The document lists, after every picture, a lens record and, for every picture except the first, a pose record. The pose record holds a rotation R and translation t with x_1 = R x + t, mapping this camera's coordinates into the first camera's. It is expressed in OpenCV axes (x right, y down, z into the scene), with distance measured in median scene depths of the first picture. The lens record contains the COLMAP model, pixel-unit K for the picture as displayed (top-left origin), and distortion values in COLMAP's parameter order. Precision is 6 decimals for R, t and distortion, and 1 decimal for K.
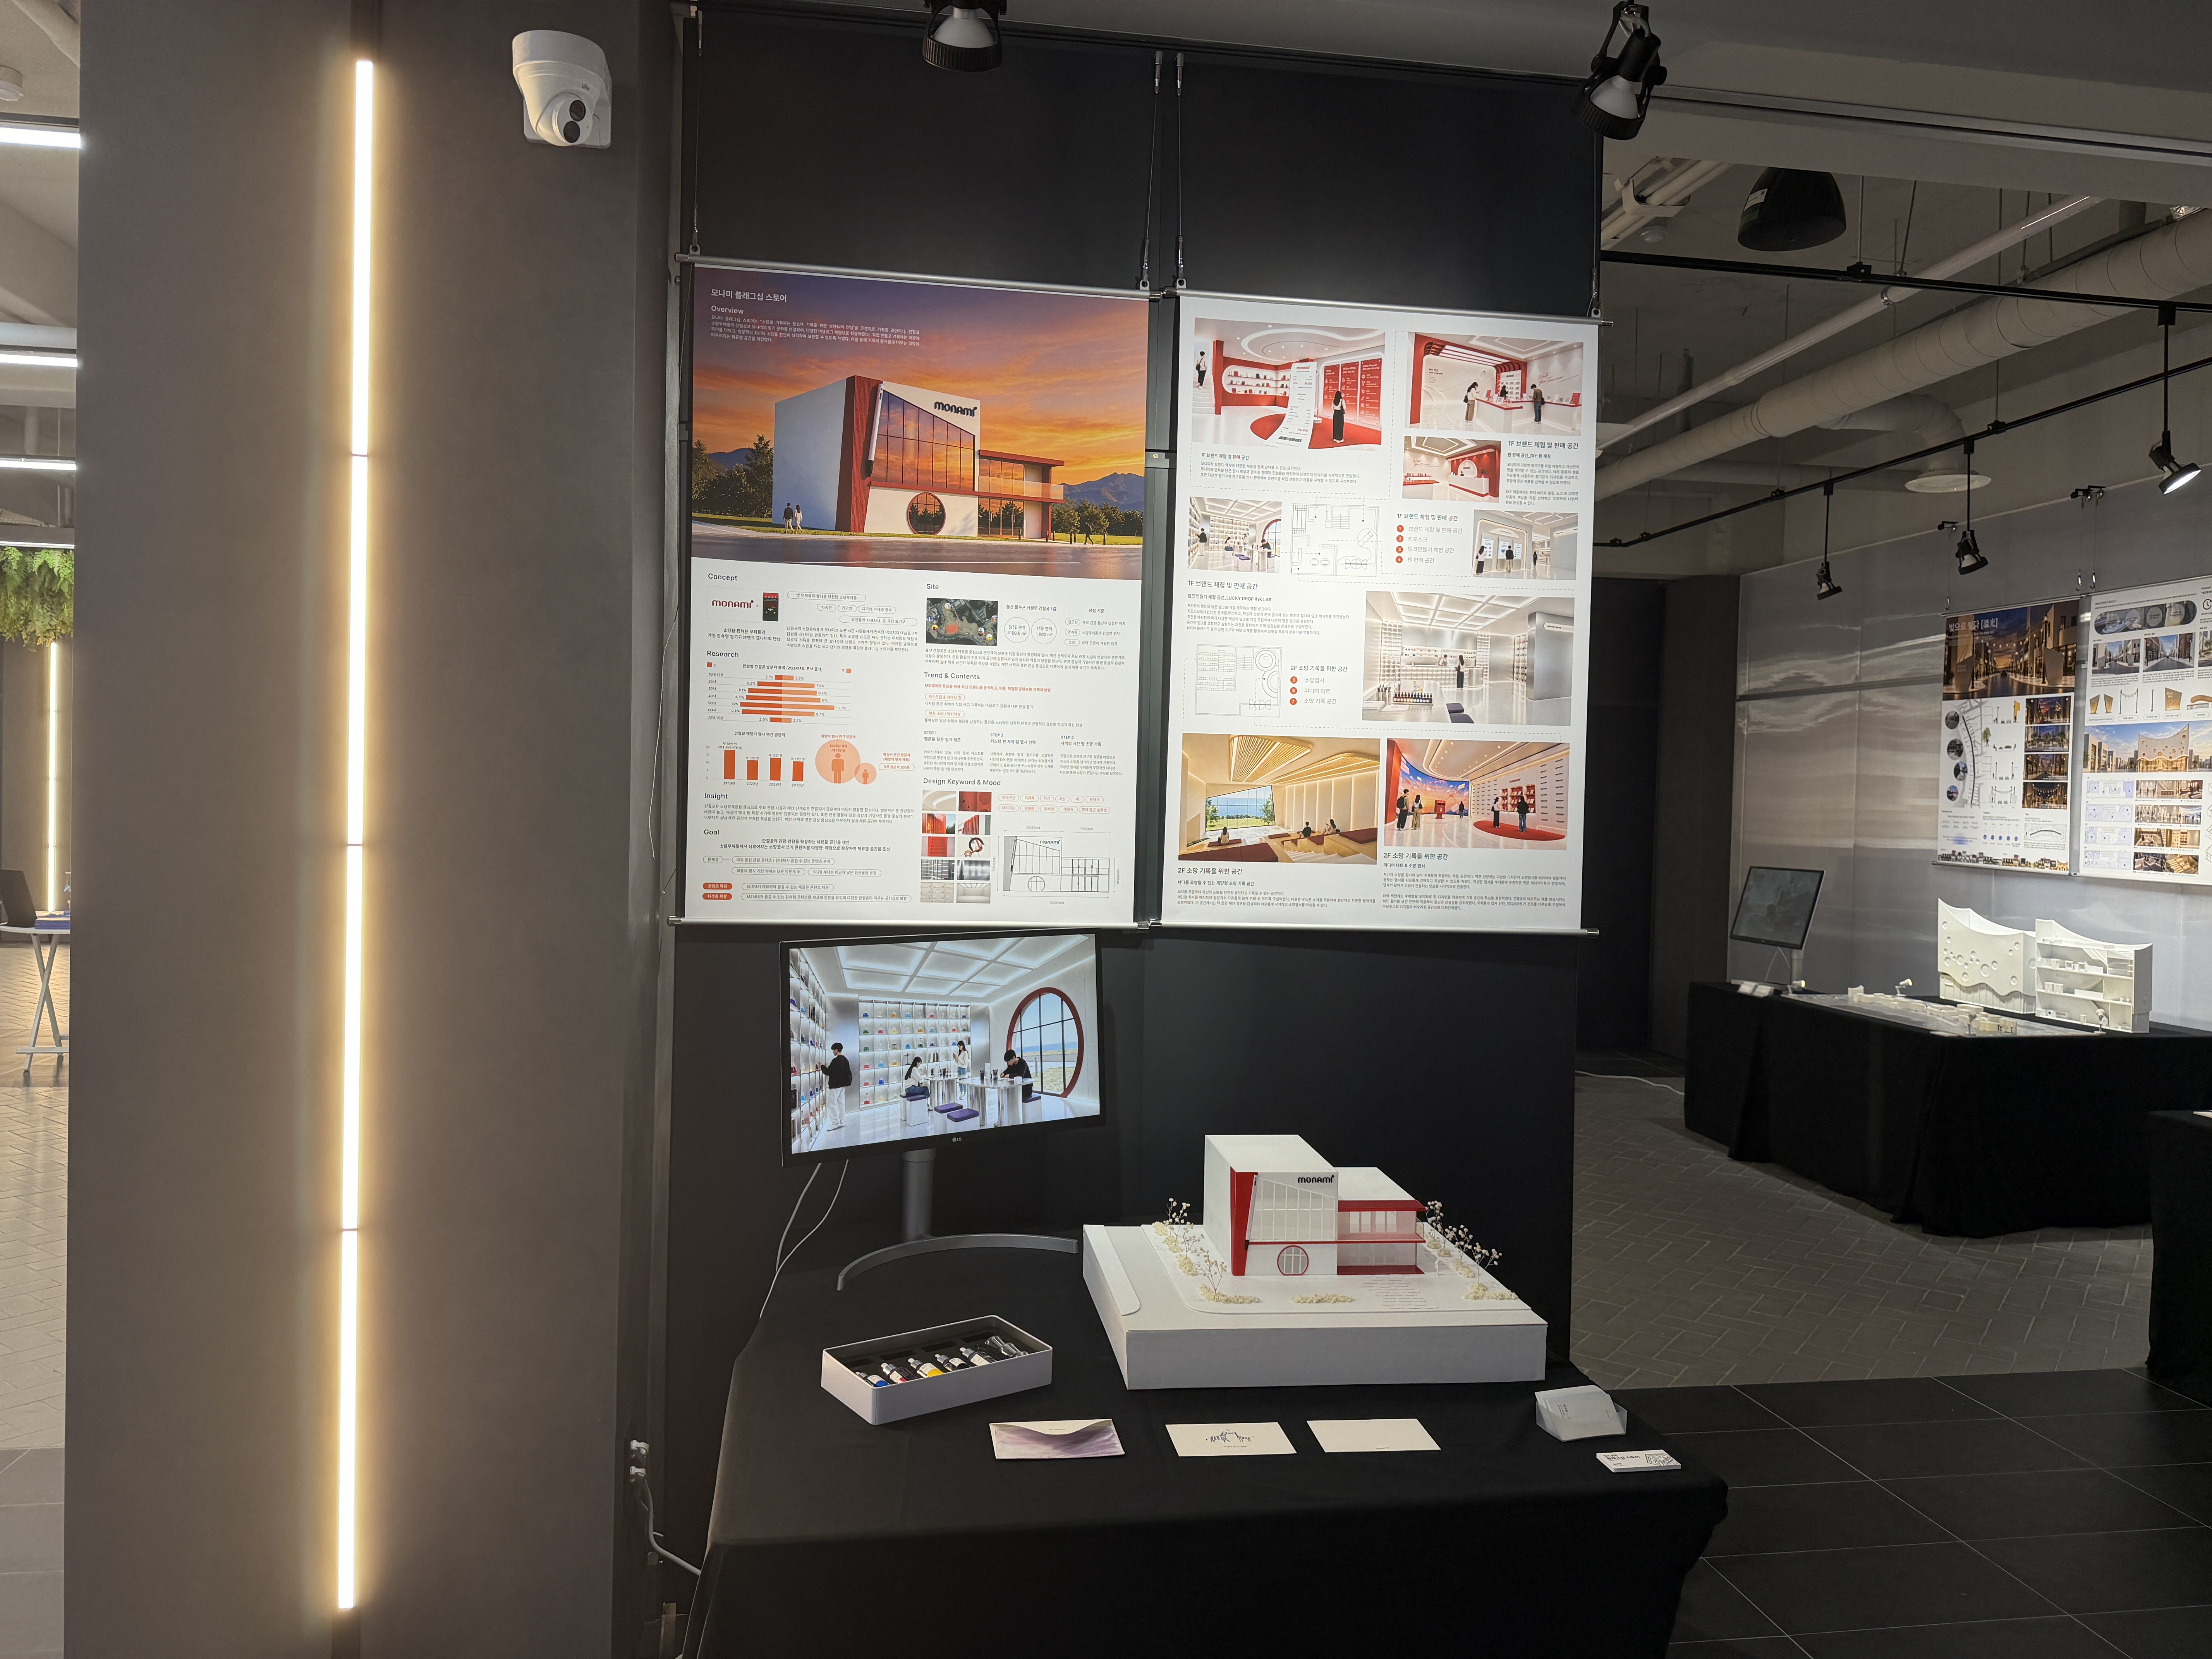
lens RADIAL K [[1578.3, 0, 1105.3], [0, 1578.3, 829.4], [0, 0, 1]] dist [0.011203, -0.004548]
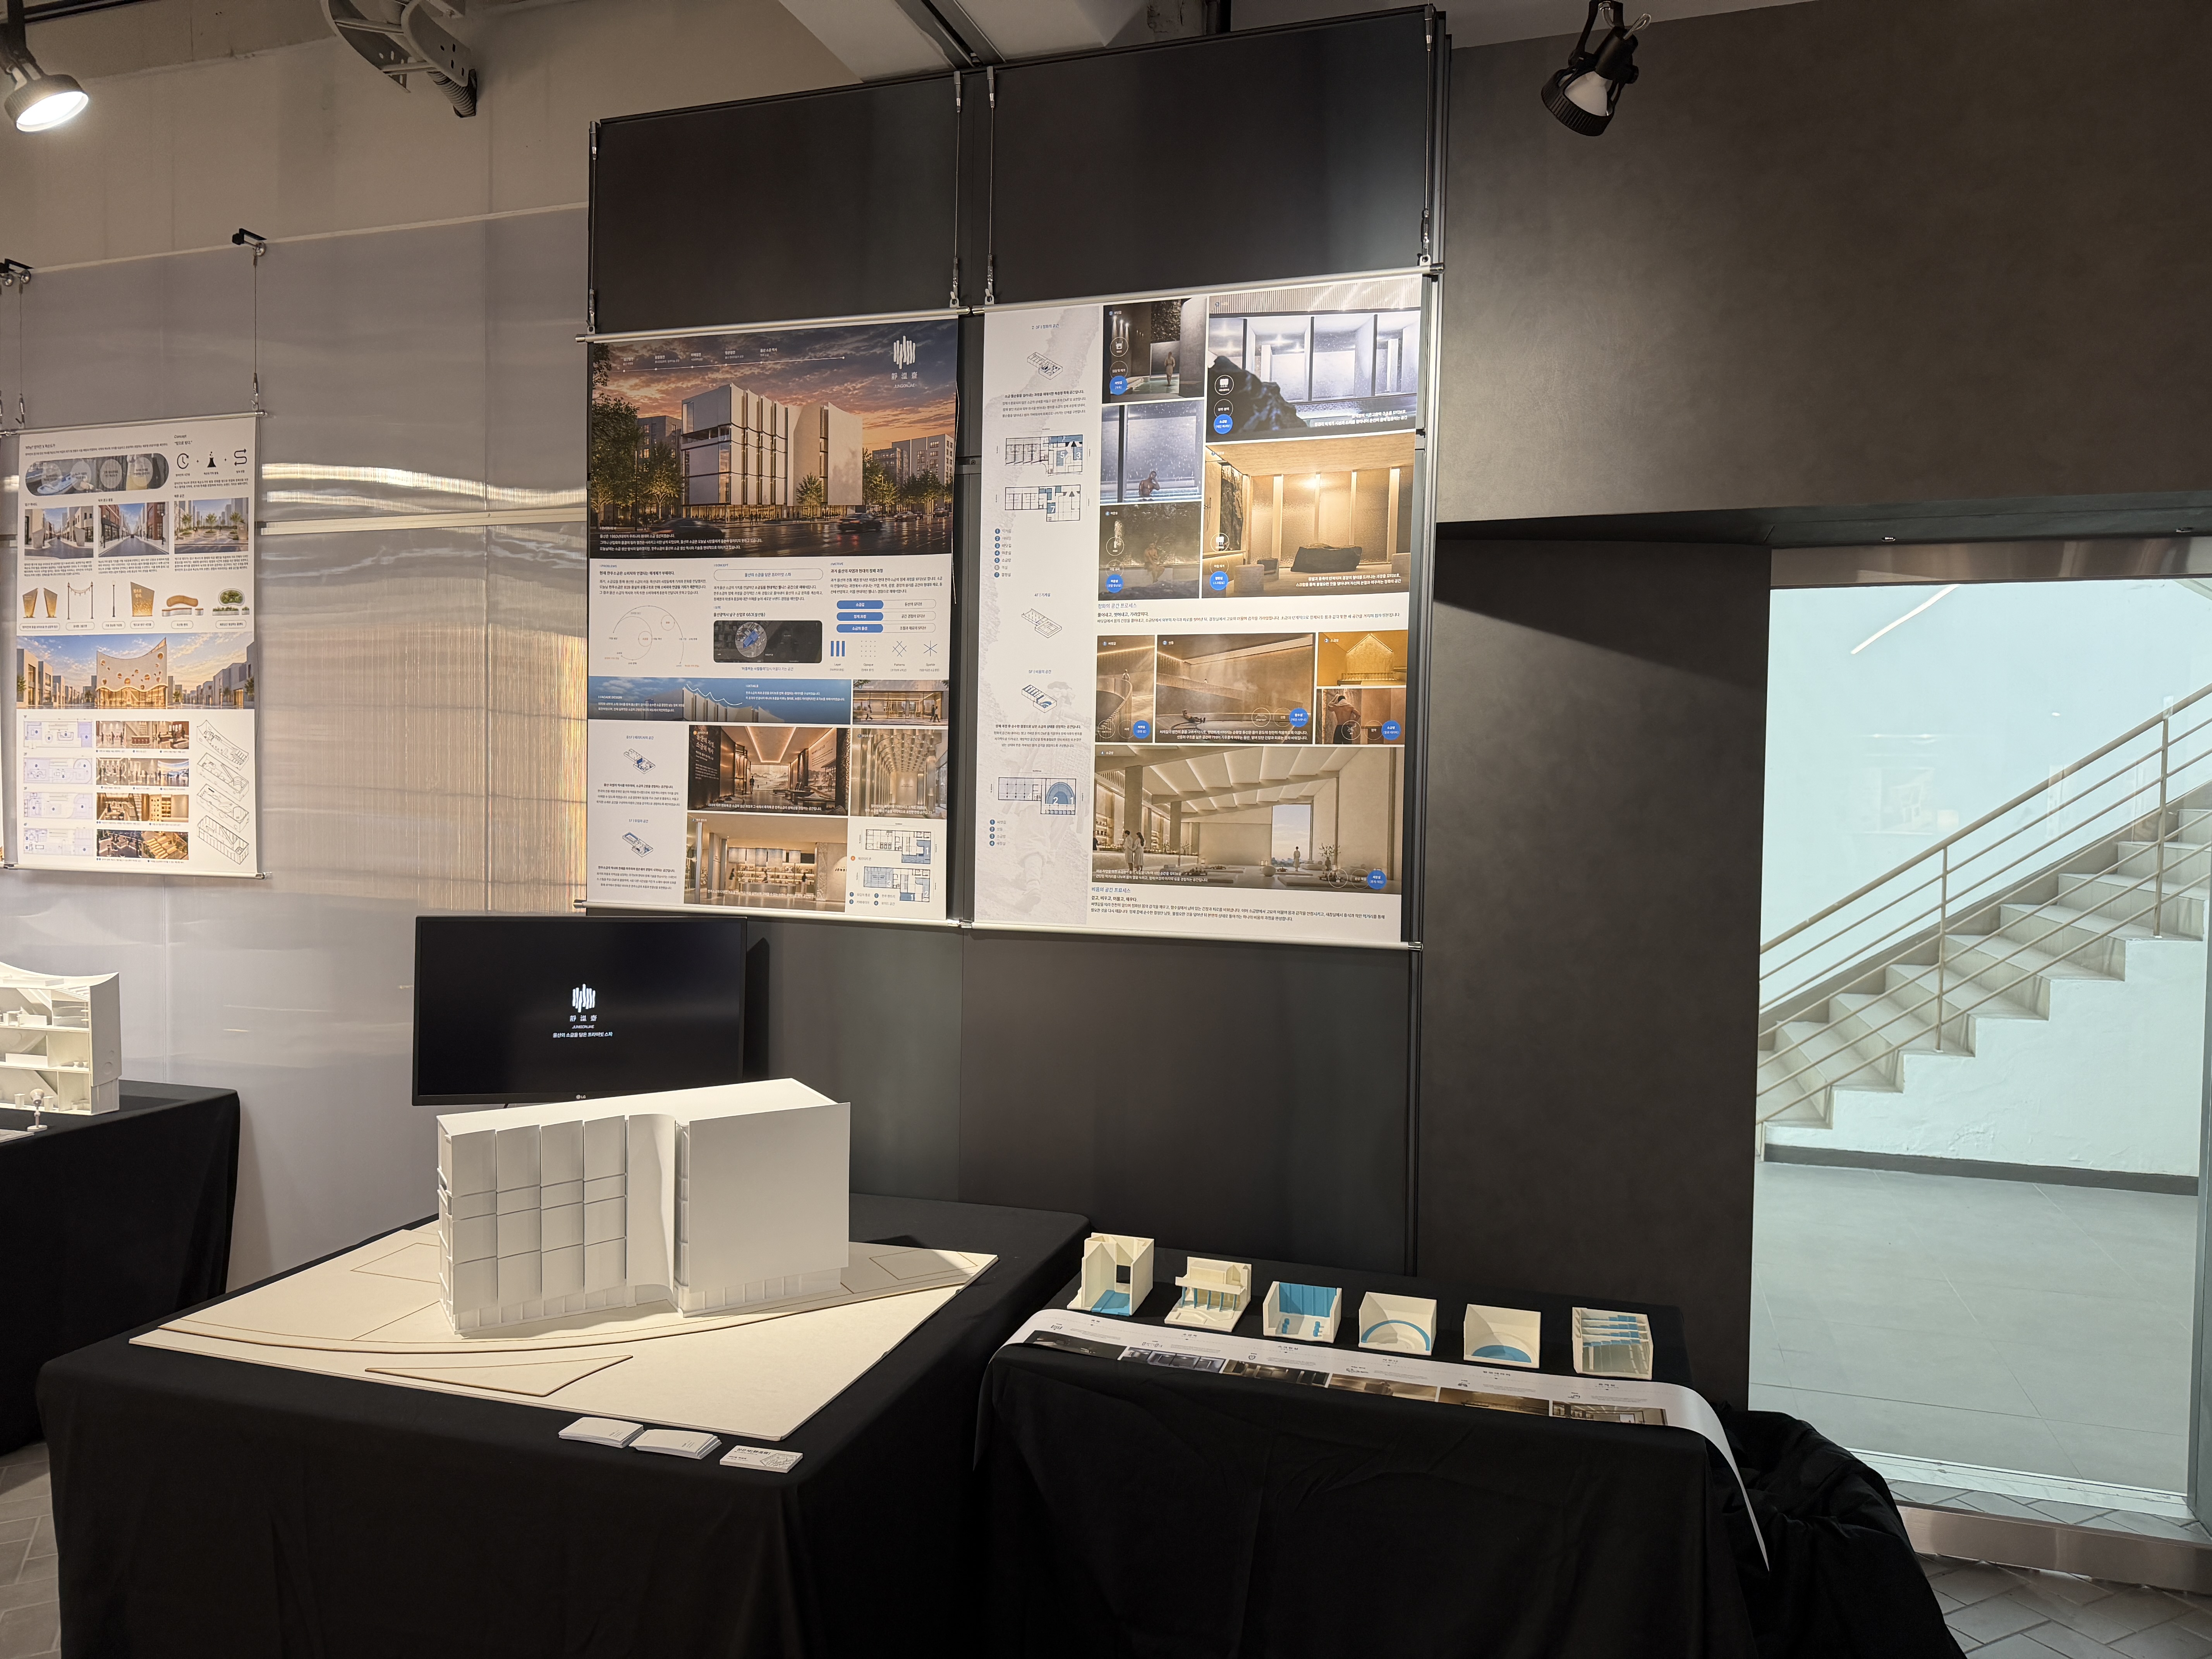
lens RADIAL K [[1578.3, 0, 1104.9], [0, 1578.3, 832.3], [0, 0, 1]] dist [0.011203, -0.004548]
pose [[0.459614, -0.041587, 0.887145, 0.259968], [0.018519, 0.999135, 0.037242, -0.001348], [-0.887926, -0.000688, 0.459987, 0.327368]]
